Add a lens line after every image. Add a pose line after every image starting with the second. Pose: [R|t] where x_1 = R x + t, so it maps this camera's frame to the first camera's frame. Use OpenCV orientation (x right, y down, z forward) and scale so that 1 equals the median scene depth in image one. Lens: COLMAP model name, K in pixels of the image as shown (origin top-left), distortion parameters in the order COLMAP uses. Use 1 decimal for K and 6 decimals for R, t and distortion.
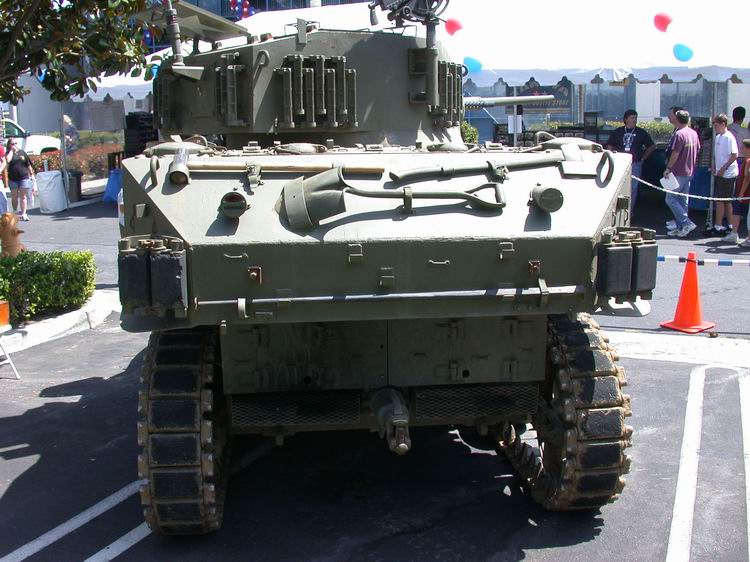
lens RADIAL K [[870.5, 0, 375.0], [0, 870.5, 281.0], [0, 0, 1]] dist [-0.183722, 0.051982]
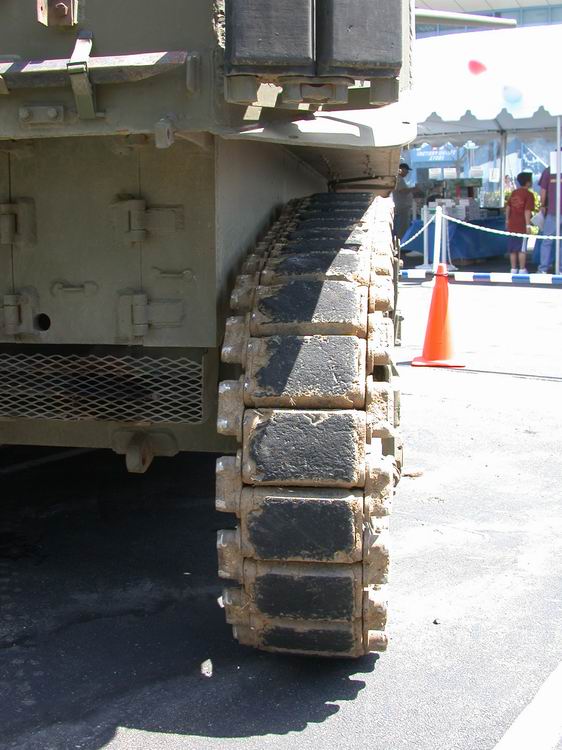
lens RADIAL K [[870.5, 0, 281.0], [0, 870.5, 375.0], [0, 0, 1]] dist [-0.183722, 0.051982]
pose [[0.972631, 0.047467, -0.227454, 0.343016], [-0.050632, 0.998685, -0.008095, 0.136056], [0.226771, 0.019390, 0.973755, 0.599674]]
